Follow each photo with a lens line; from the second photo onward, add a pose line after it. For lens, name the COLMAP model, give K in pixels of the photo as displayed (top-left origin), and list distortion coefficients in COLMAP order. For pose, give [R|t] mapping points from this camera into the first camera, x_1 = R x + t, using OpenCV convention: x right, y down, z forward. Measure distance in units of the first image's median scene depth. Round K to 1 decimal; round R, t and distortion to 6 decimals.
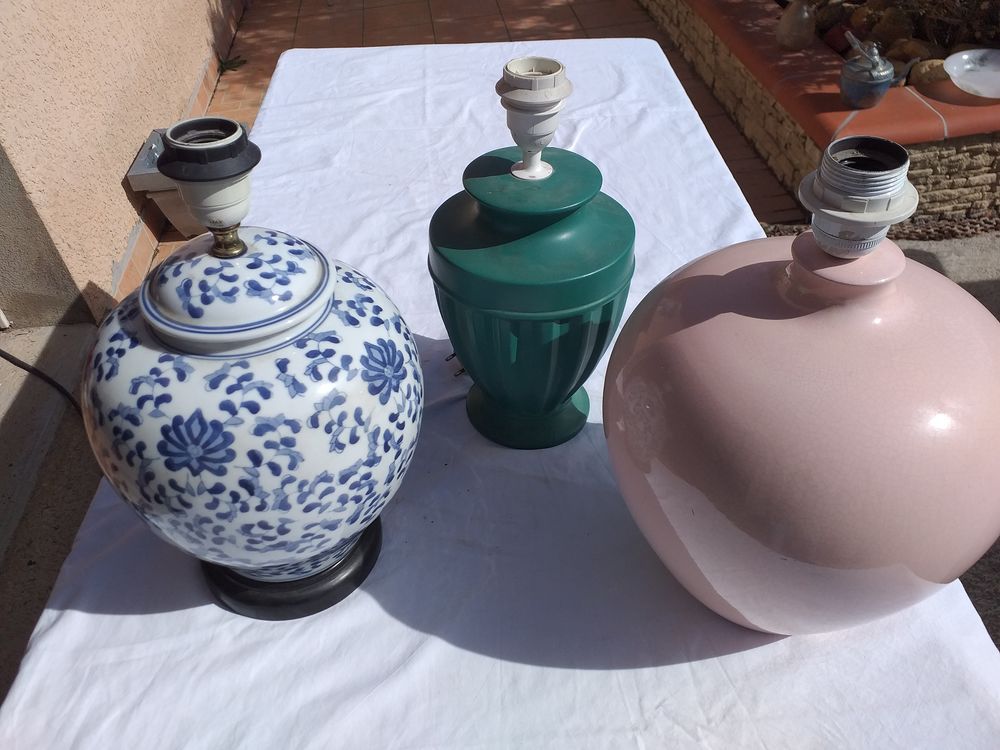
lens RADIAL K [[747.1, 0, 512.3], [0, 747.1, 404.6], [0, 0, 1]] dist [0.011353, -0.039771]
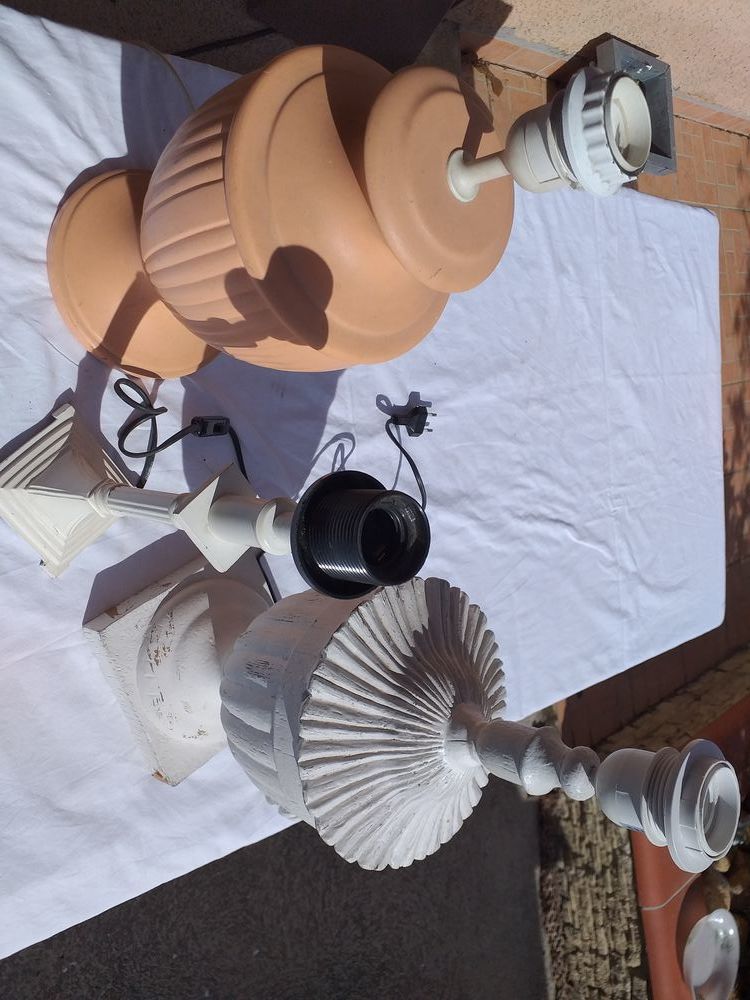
lens RADIAL K [[747.1, 0, 375.3], [0, 747.1, 505.4], [0, 0, 1]] dist [0.011353, -0.039771]
pose [[0.011815, 0.997449, 0.070399, -0.016376], [-0.995827, 0.005366, 0.091102, -0.096886], [0.090492, -0.071181, 0.993350, 0.033846]]
